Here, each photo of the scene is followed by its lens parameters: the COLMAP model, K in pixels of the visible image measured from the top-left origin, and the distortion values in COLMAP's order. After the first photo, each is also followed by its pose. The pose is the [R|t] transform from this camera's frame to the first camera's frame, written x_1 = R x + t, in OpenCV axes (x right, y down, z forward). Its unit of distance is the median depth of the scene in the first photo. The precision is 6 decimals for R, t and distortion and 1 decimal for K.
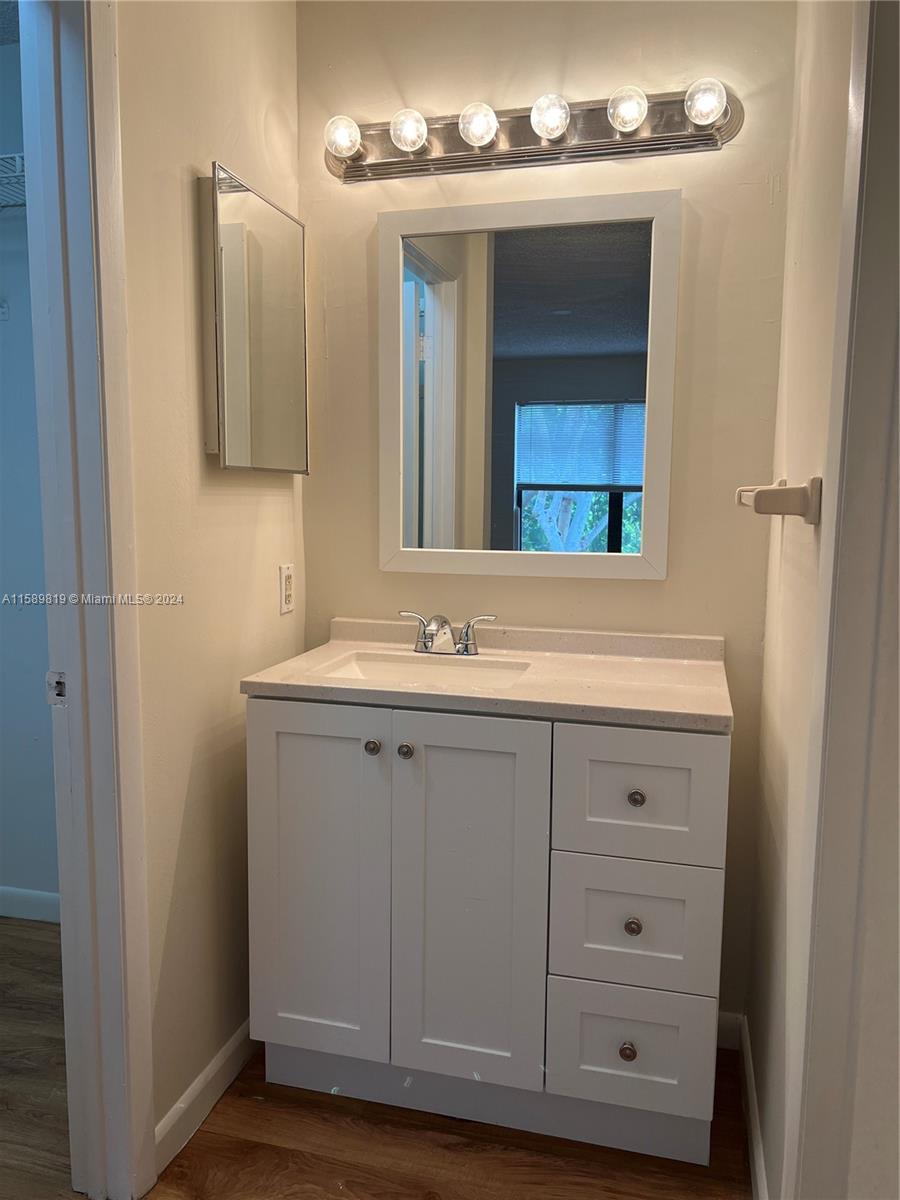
lens RADIAL K [[846.5, 0, 450.1], [0, 846.5, 625.3], [0, 0, 1]] dist [0.004752, -0.049762]
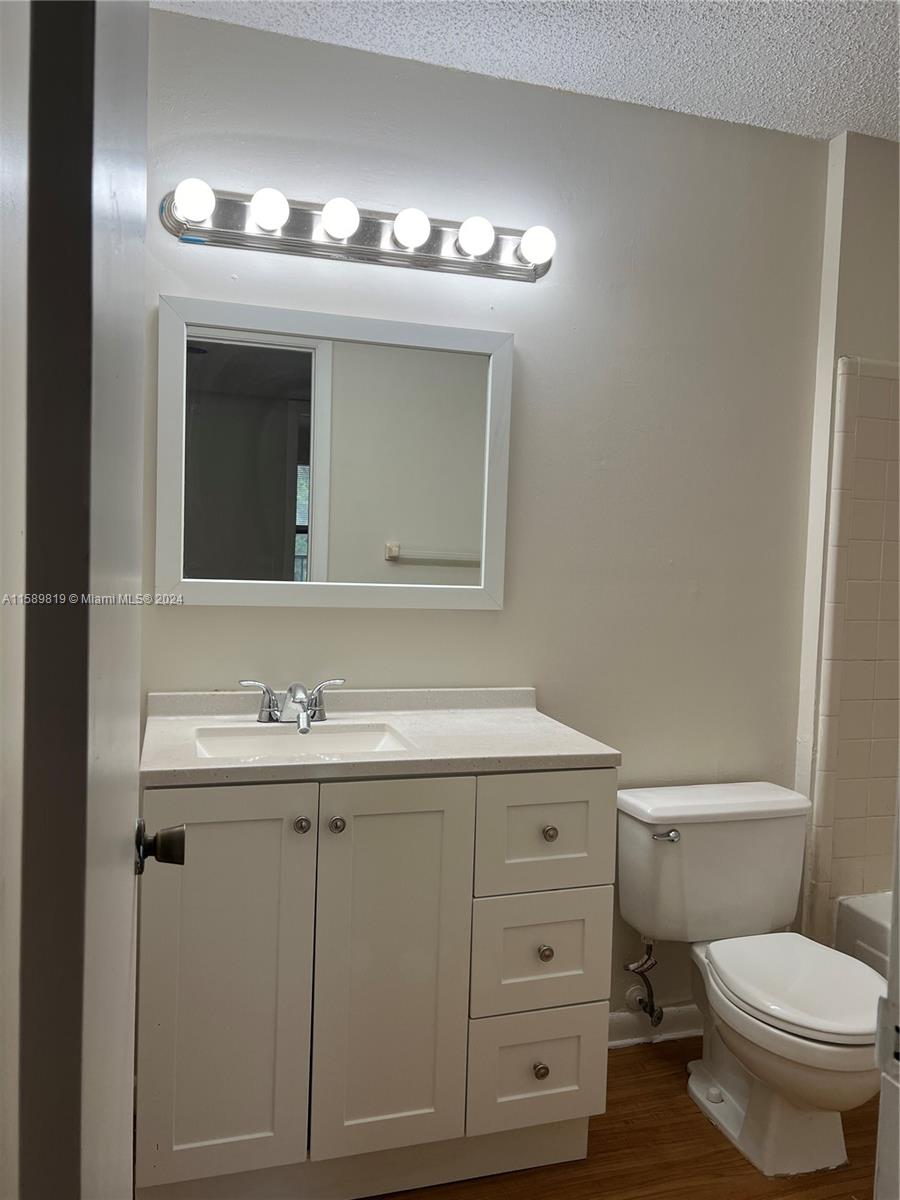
lens RADIAL K [[821.9, 0, 450.0], [0, 821.9, 600.0], [0, 0, 1]] dist [-0.064219, 0.001609]
pose [[0.855842, -0.009730, 0.517145, -0.391617], [0.061520, 0.994641, -0.083097, -0.018951], [-0.513565, 0.102932, 0.851854, 0.106131]]
